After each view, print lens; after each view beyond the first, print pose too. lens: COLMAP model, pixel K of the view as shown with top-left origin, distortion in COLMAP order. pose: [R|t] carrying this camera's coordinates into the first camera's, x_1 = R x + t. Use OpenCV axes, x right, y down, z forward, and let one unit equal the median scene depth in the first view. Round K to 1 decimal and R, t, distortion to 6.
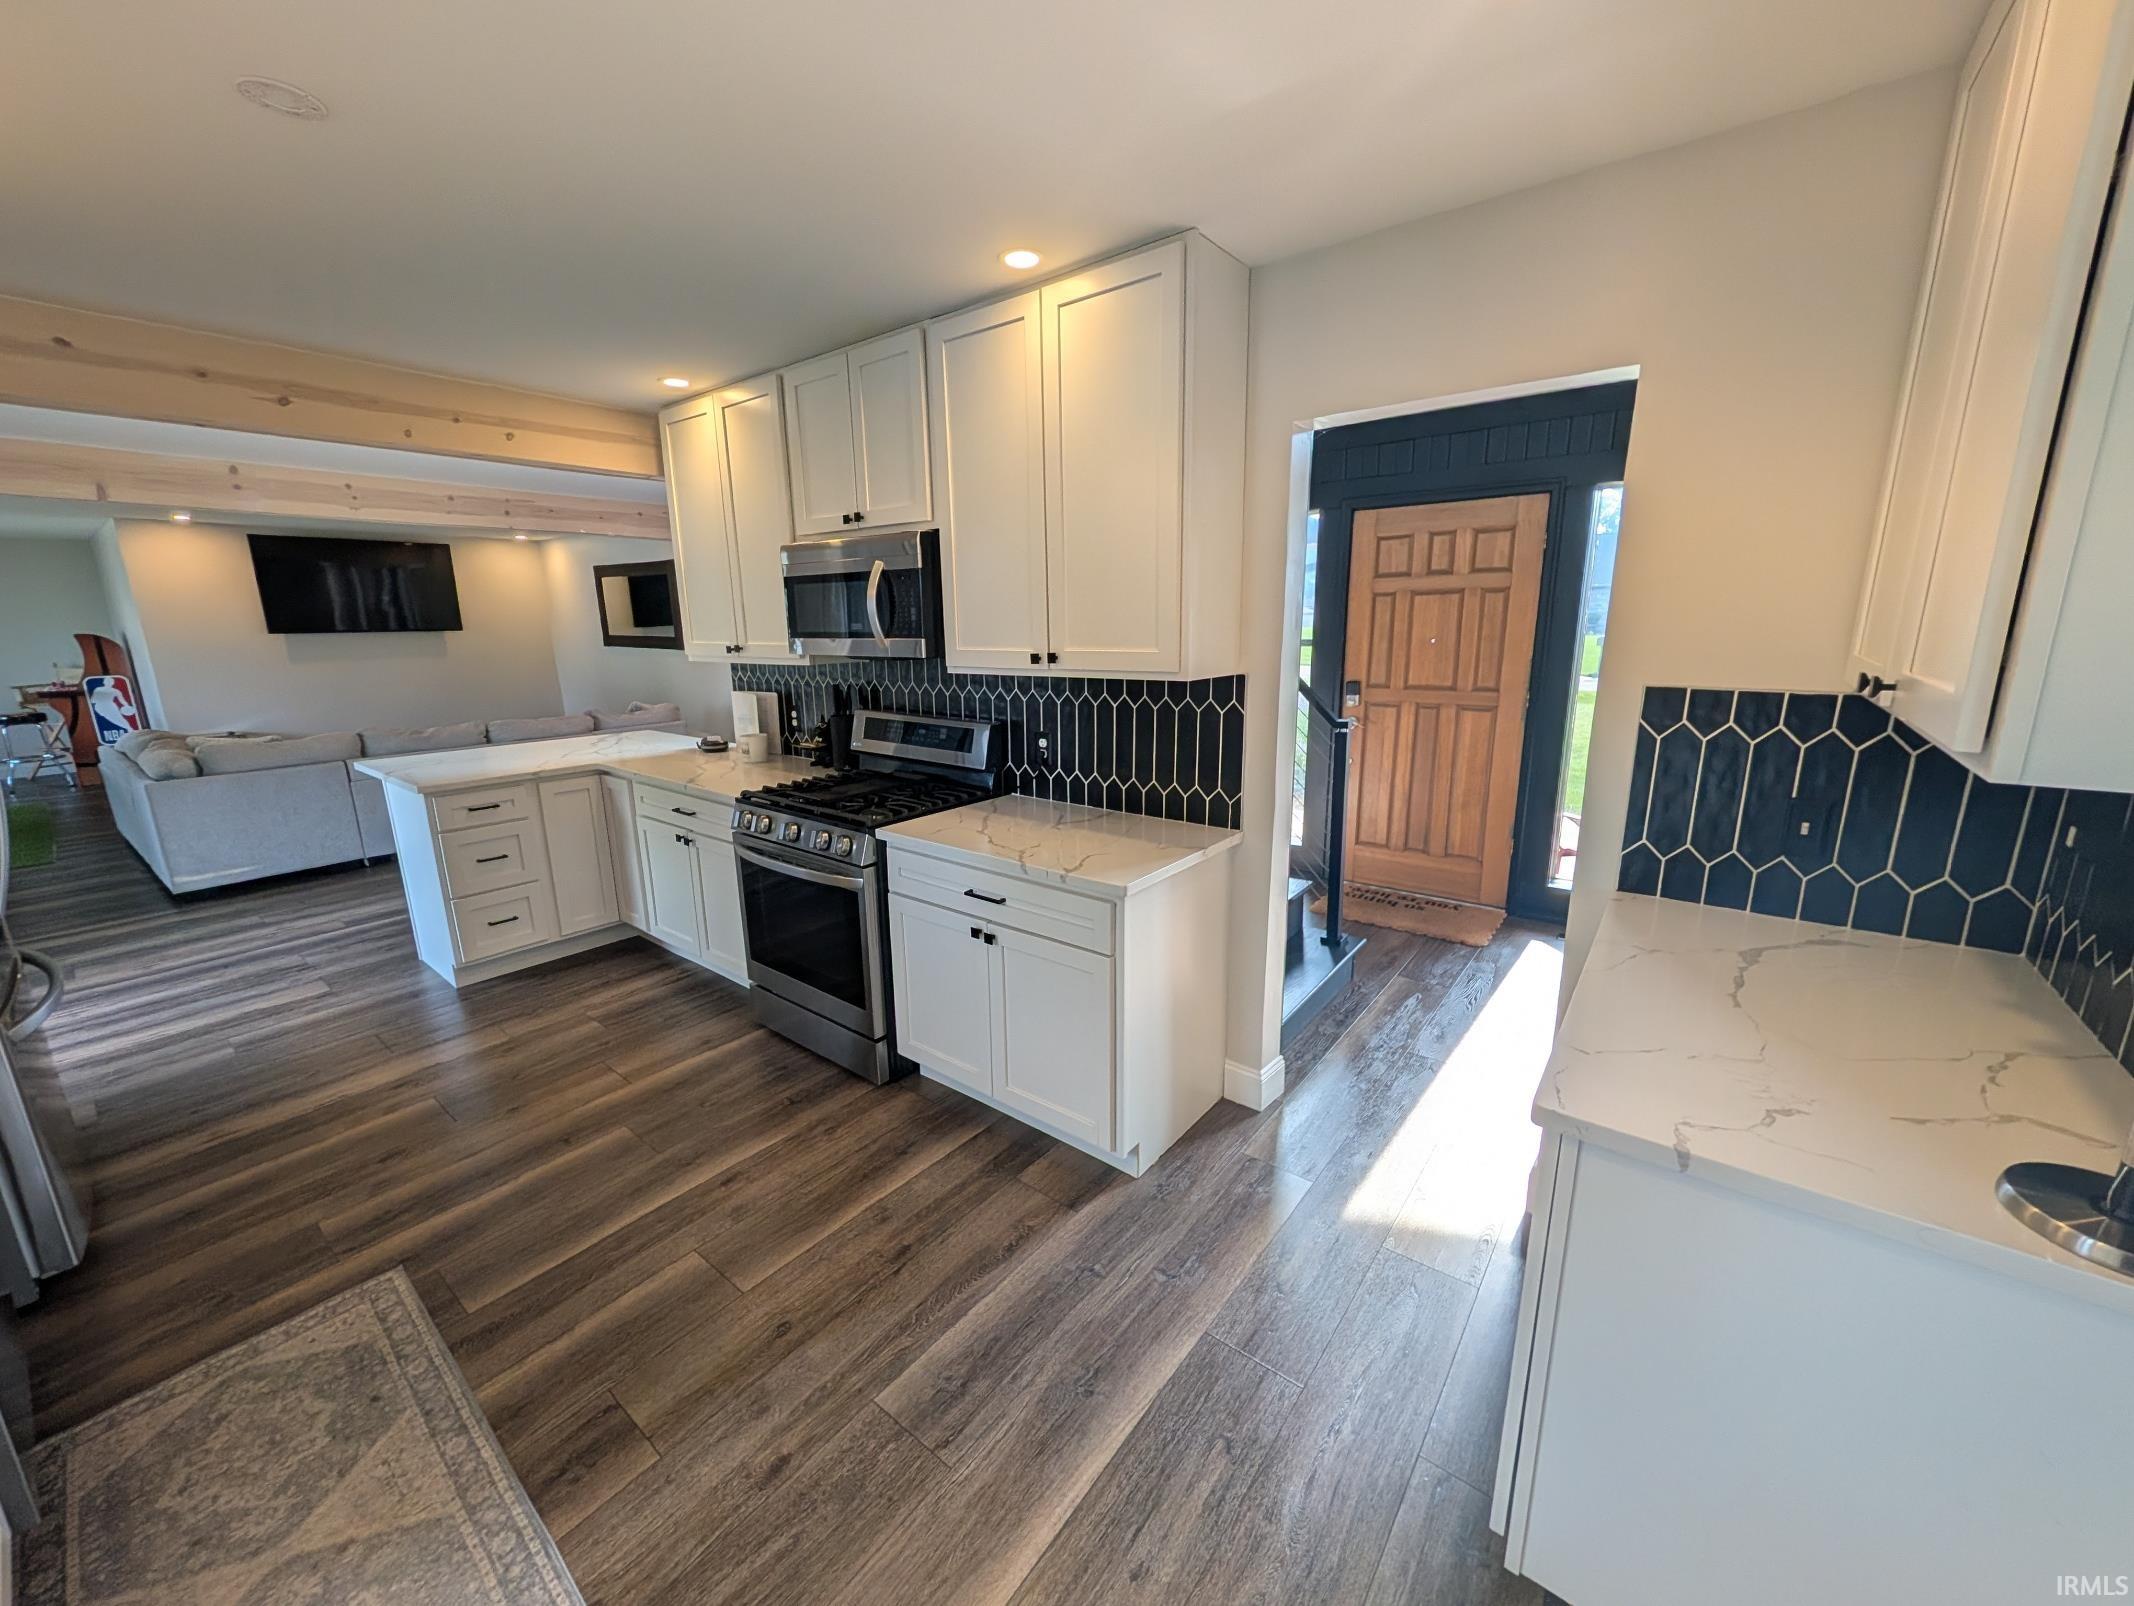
lens RADIAL K [[820.9, 0, 1063.2], [0, 820.9, 802.5], [0, 0, 1]] dist [0.000752, 0.000377]
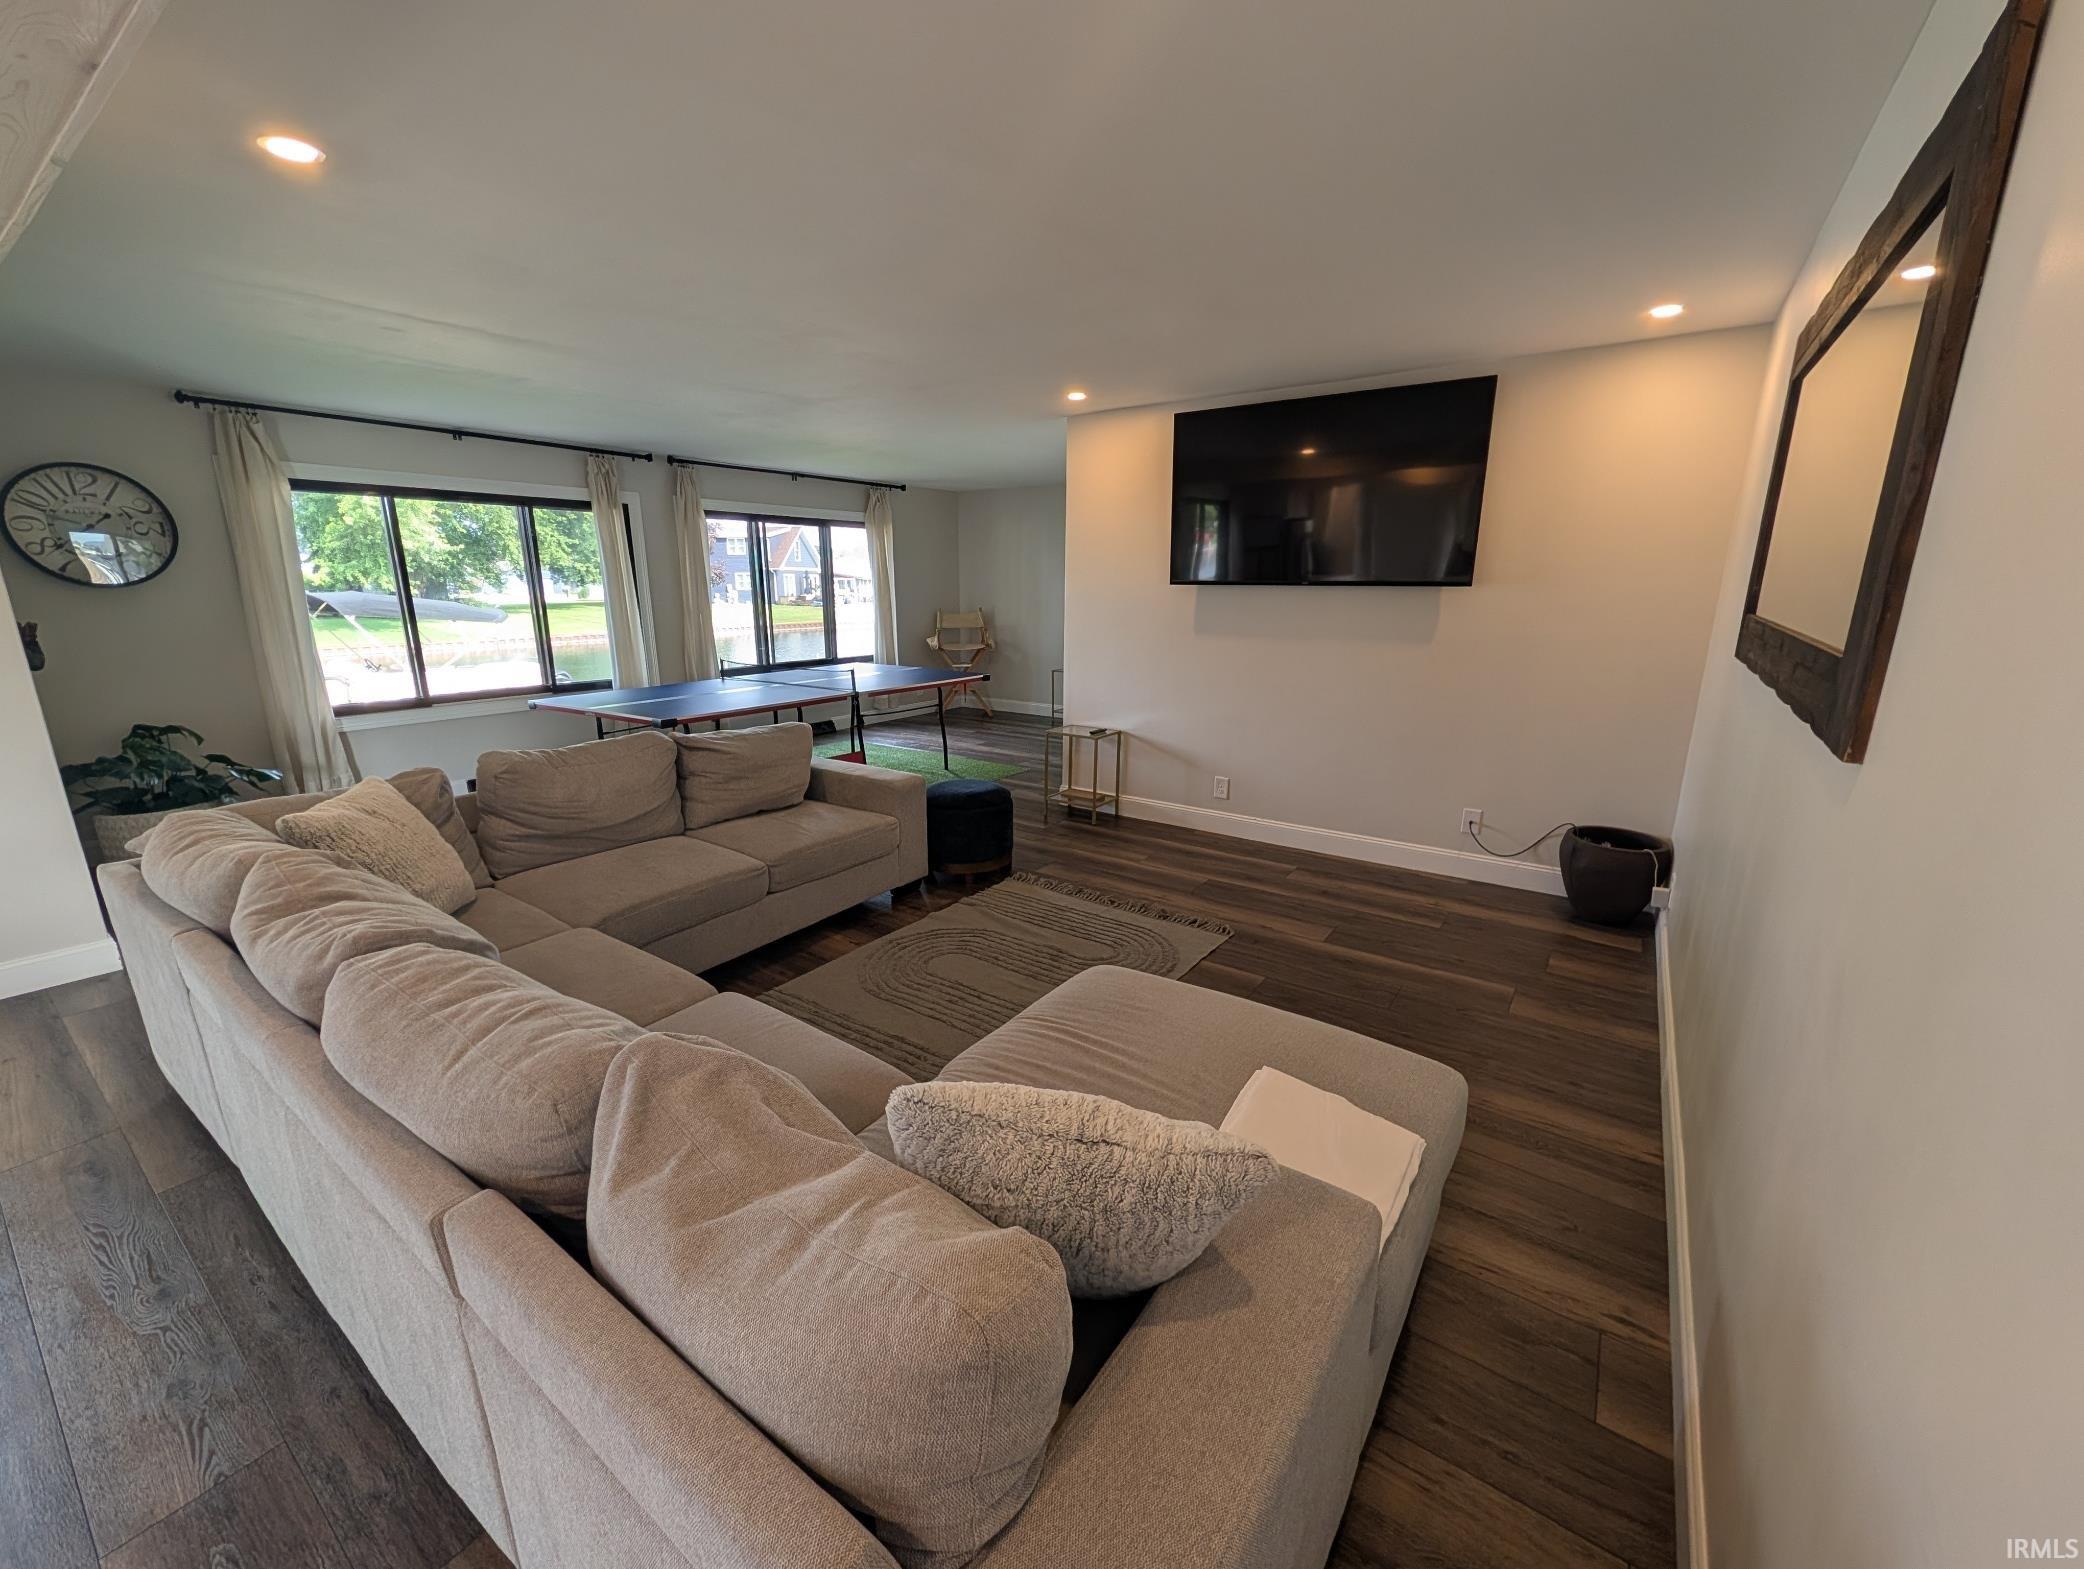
lens RADIAL K [[830.0, 0, 1039.7], [0, 830.0, 785.2], [0, 0, 1]] dist [0.000808, 0.000492]
pose [[0.050974, 0.253929, -0.965879, -0.696382], [-0.223796, 0.945445, 0.236747, -0.382666], [0.973302, 0.204092, 0.105022, 1.774092]]
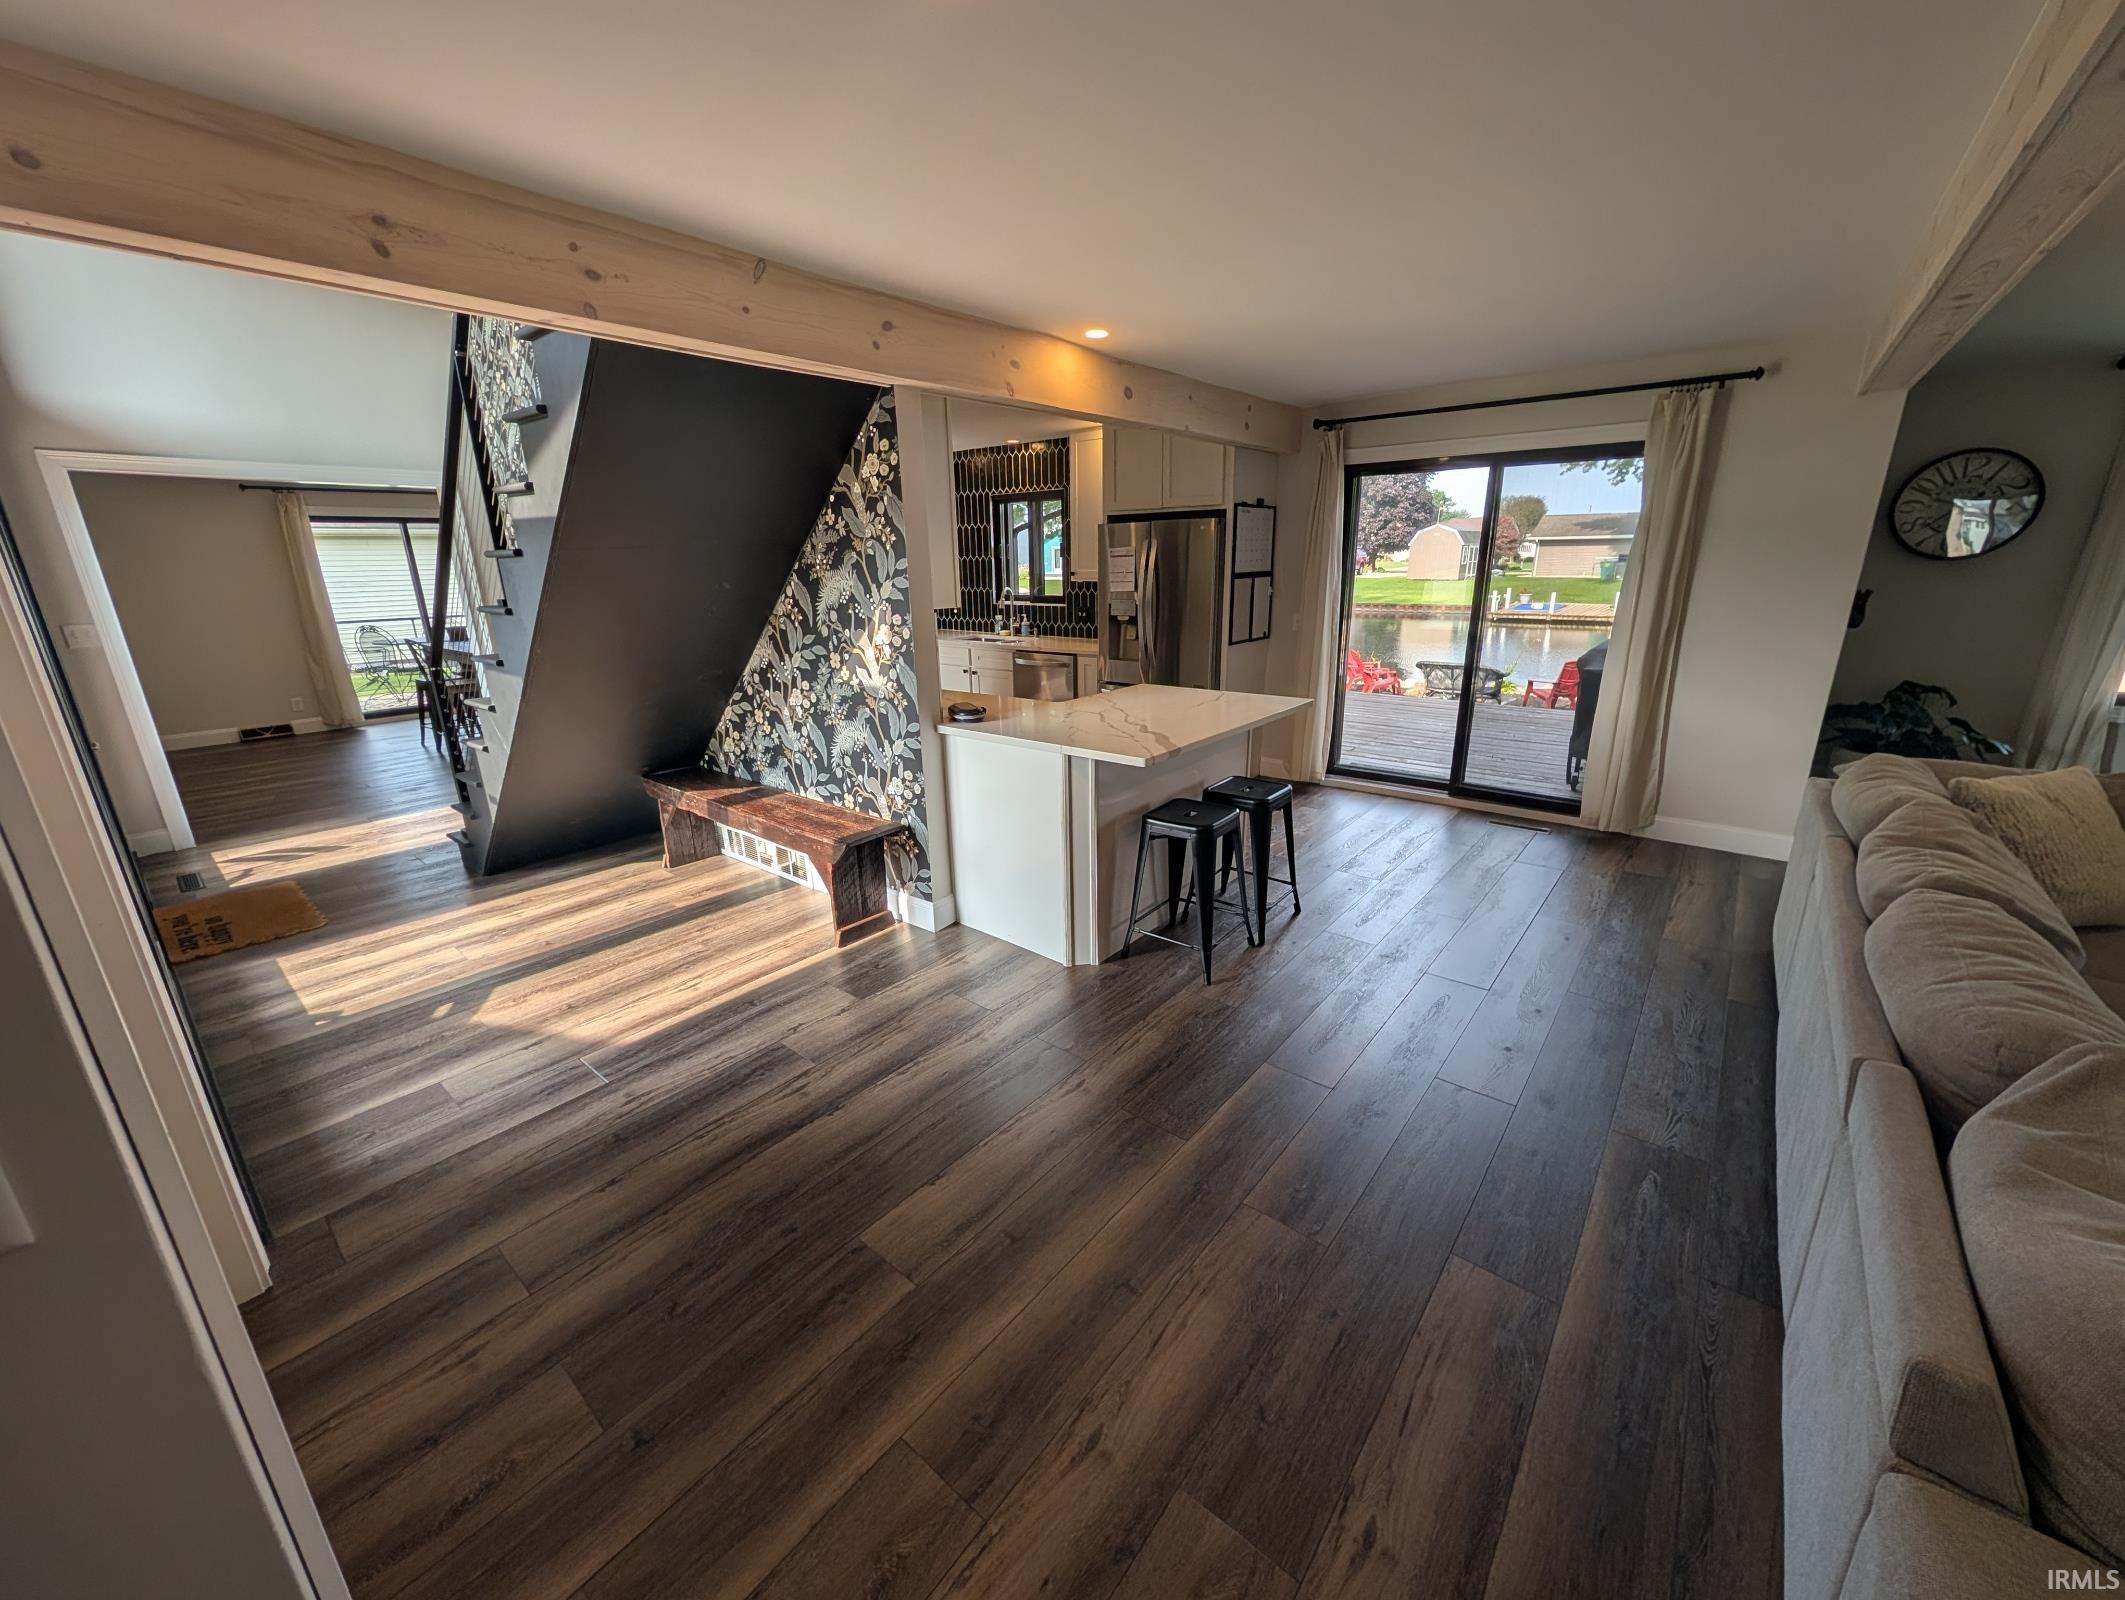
lens RADIAL K [[817.4, 0, 1058.7], [0, 817.4, 799.5], [0, 0, 1]] dist [0.000752, 0.000377]
pose [[-0.999094, 0.024182, 0.035033, -0.586543], [0.038308, 0.869628, 0.492220, -0.437960], [-0.018563, 0.493115, -0.869766, 1.911373]]
